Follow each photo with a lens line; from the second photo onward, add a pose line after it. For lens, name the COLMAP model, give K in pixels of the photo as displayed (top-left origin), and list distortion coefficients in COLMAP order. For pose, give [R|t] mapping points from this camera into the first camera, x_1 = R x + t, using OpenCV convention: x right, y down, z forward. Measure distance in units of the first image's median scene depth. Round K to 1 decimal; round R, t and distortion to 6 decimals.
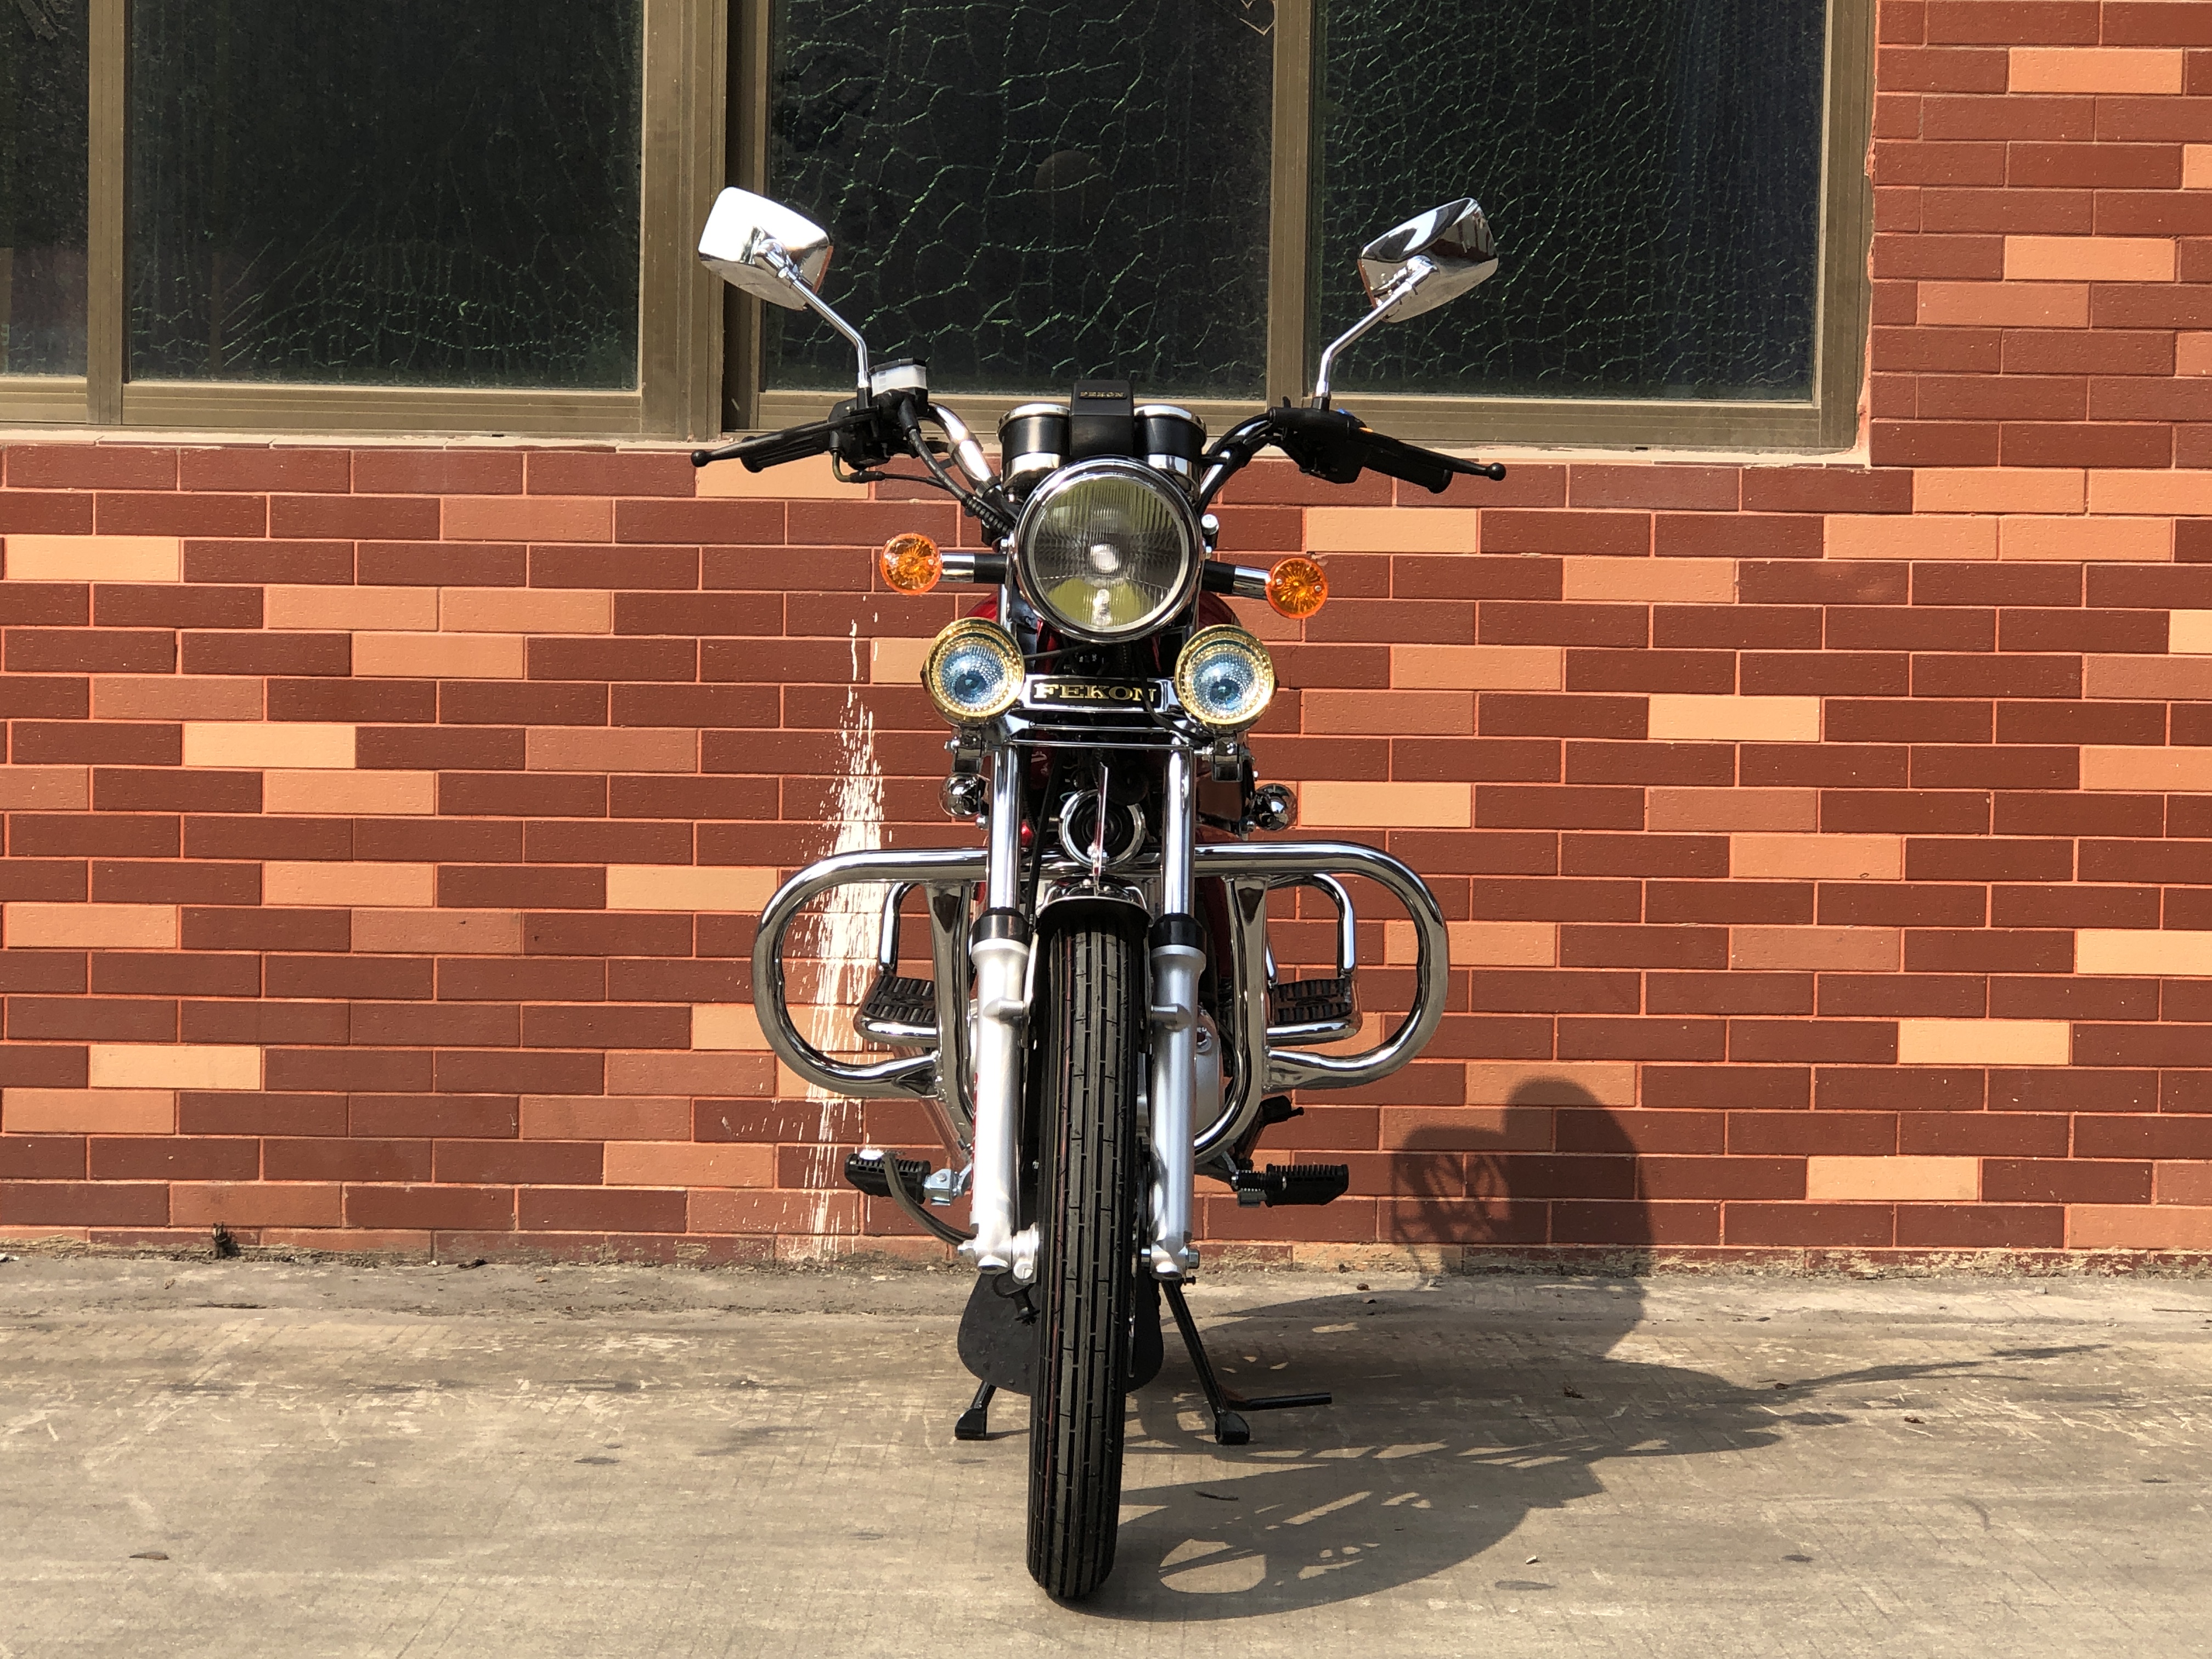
lens RADIAL K [[4715.3, 0, 1013.3], [0, 4715.3, 797.3], [0, 0, 1]] dist [-0.031831, 1.086974]
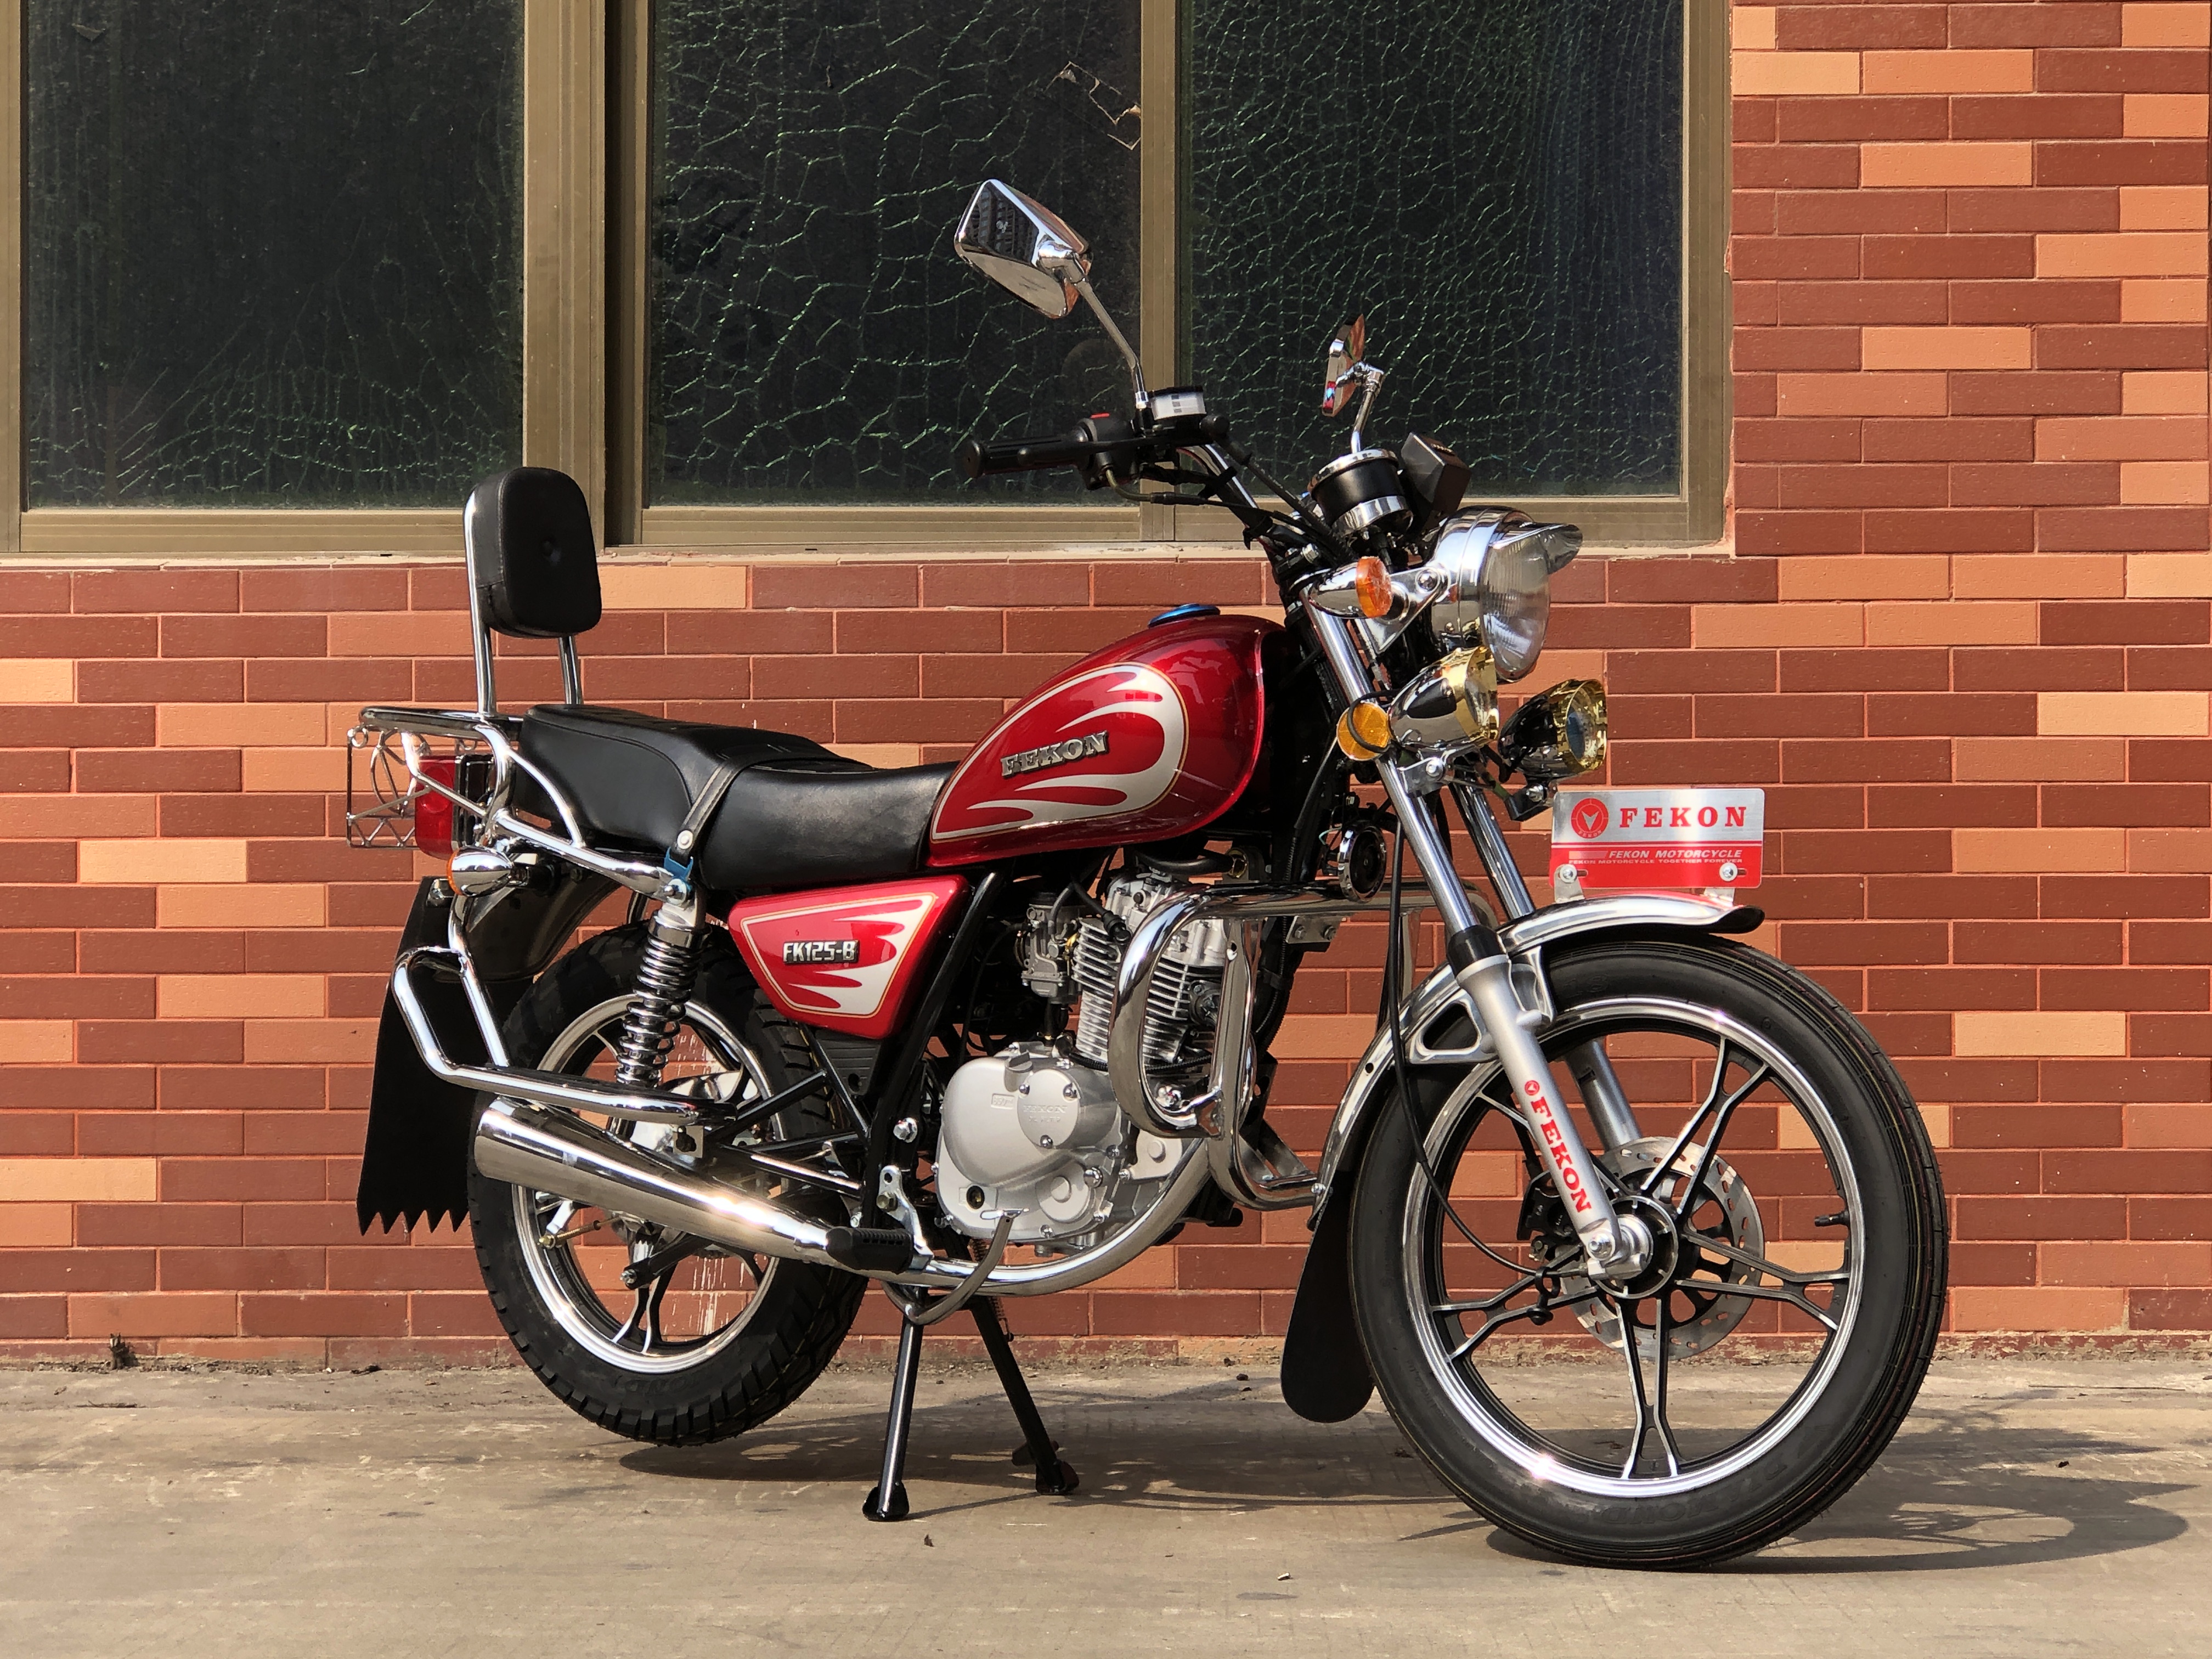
lens RADIAL K [[4748.6, 0, 1119.4], [0, 4748.6, 853.7], [0, 0, 1]] dist [-0.027109, 1.067212]
pose [[0.999115, -0.018622, -0.037716, 0.086926], [0.016517, 0.998329, -0.055376, 0.047401], [0.038684, 0.054704, 0.997753, -0.015942]]
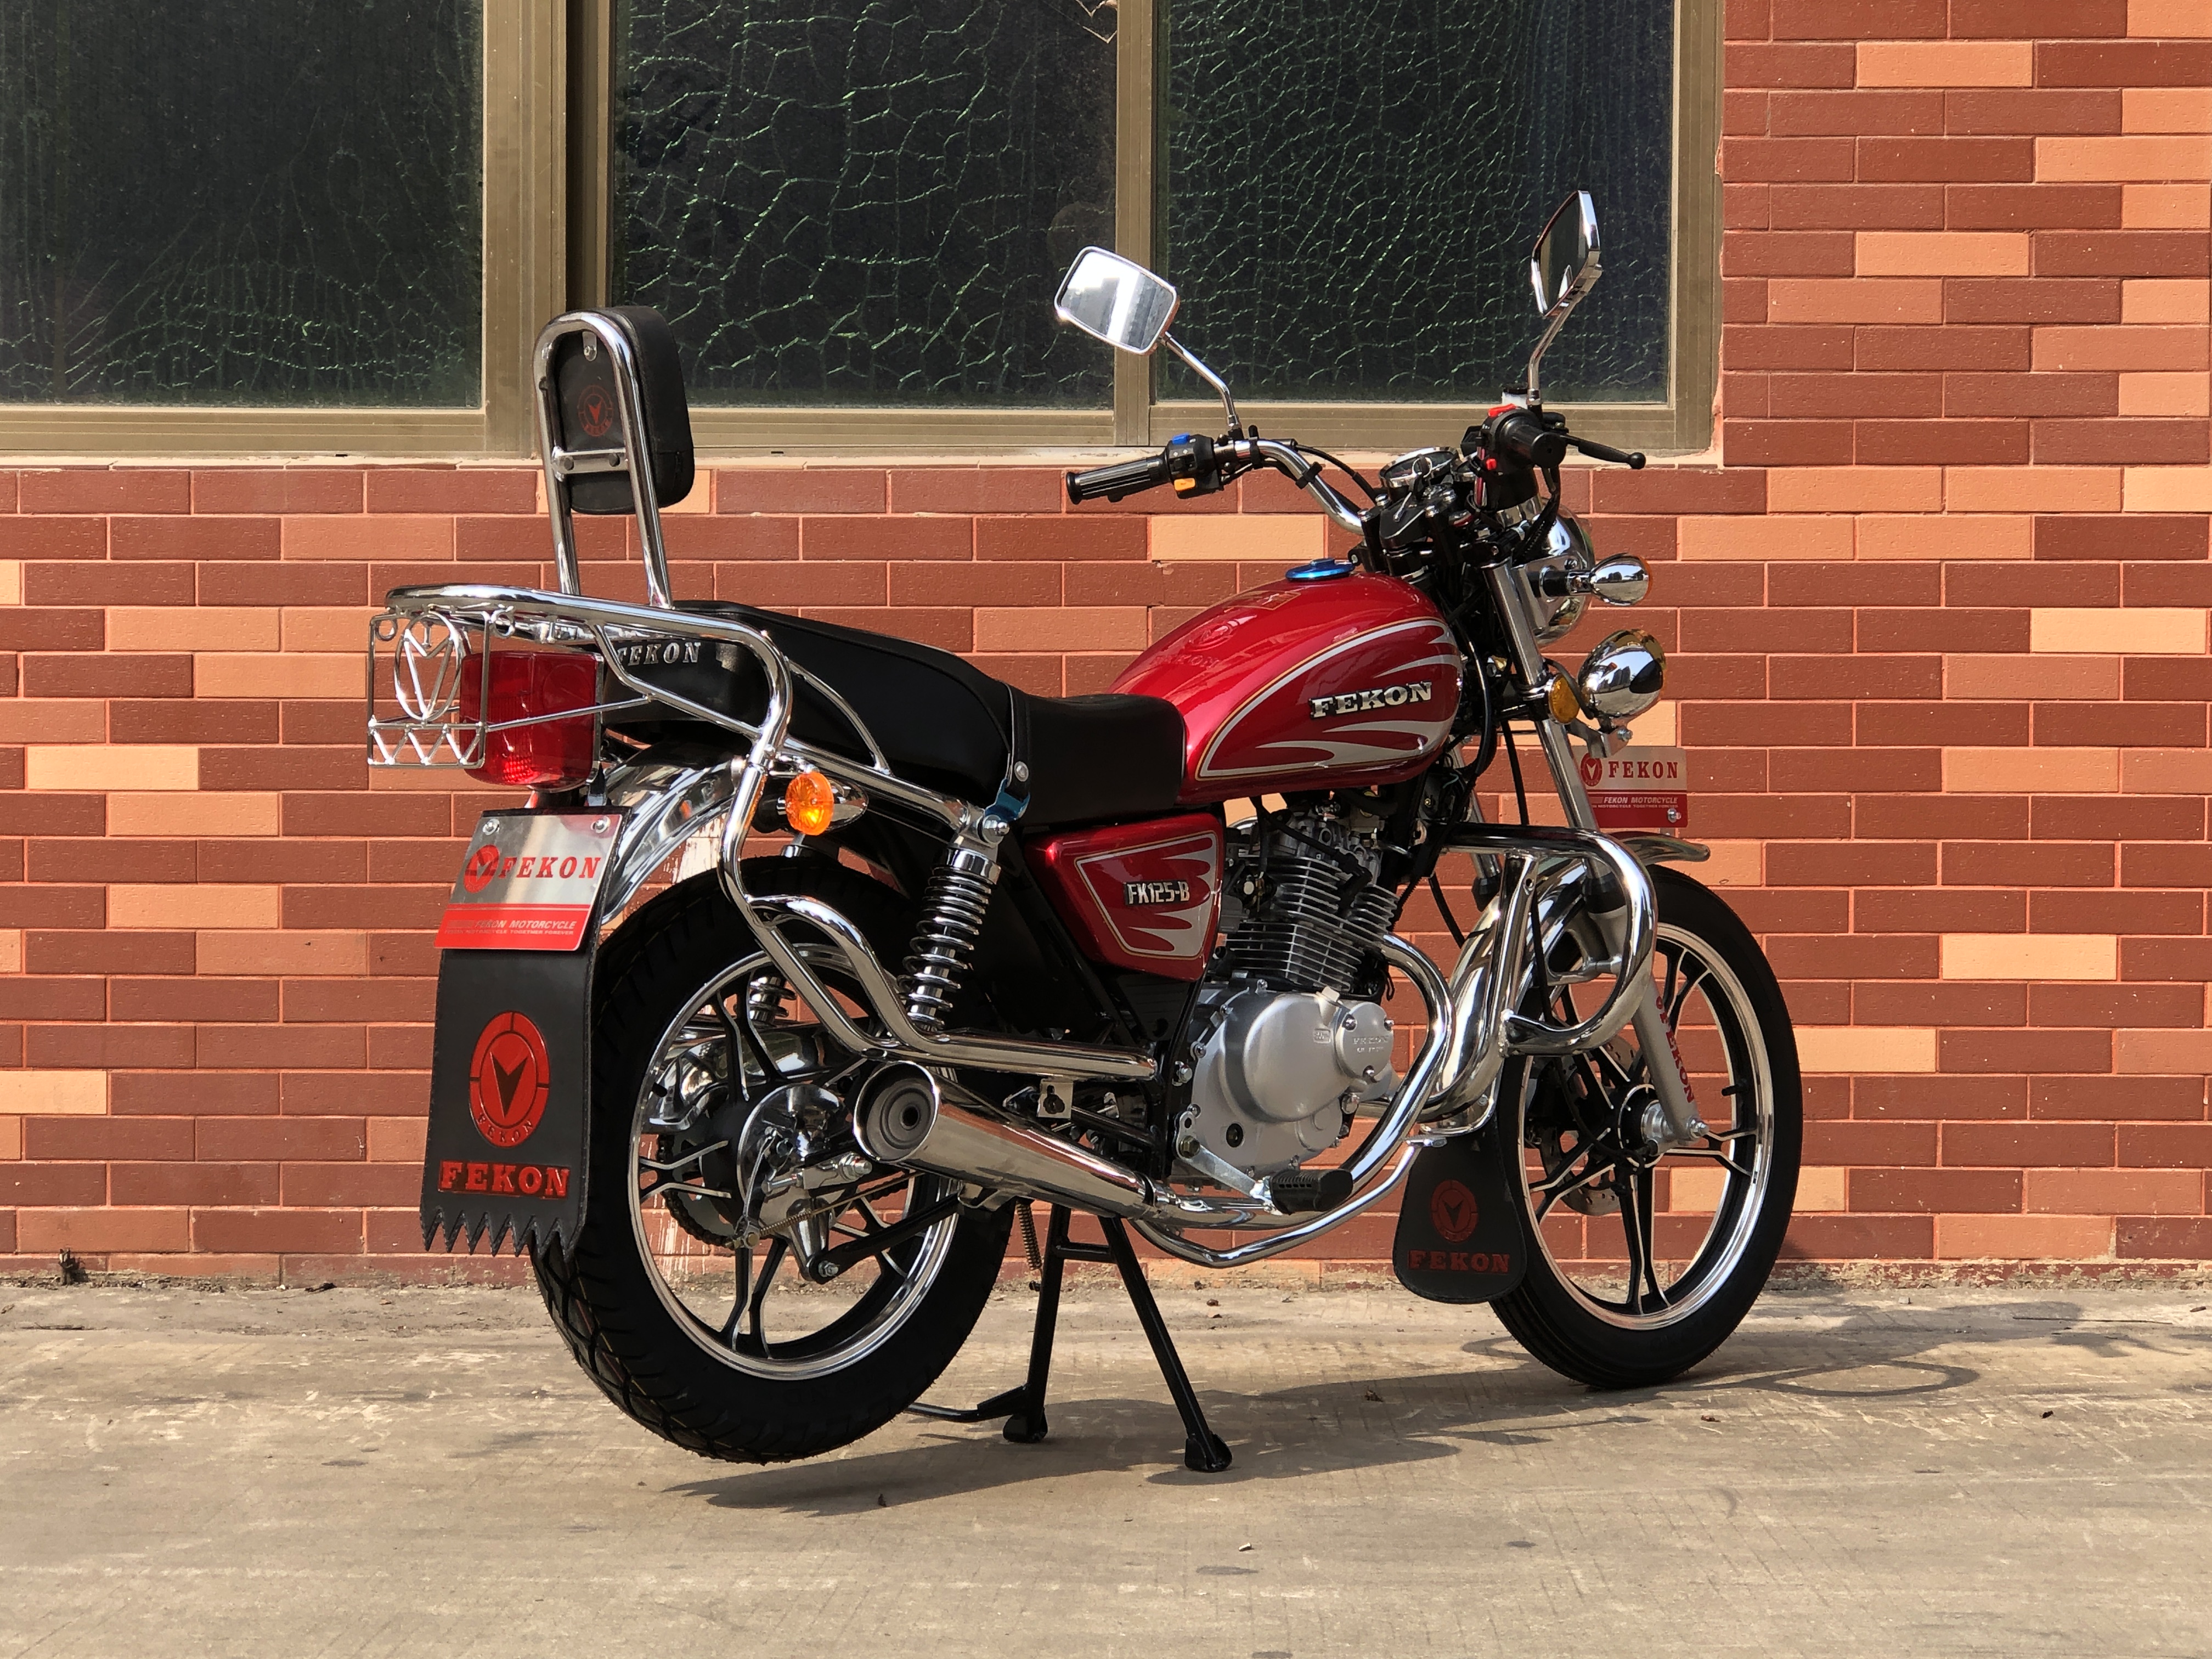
lens RADIAL K [[4688.8, 0, 1121.3], [0, 4688.8, 832.3], [0, 0, 1]] dist [-0.021445, 1.029631]
pose [[0.999229, -0.011030, -0.037666, 0.091899], [0.010303, 0.999758, -0.019426, 0.023907], [0.037872, 0.019023, 0.999102, 0.017122]]
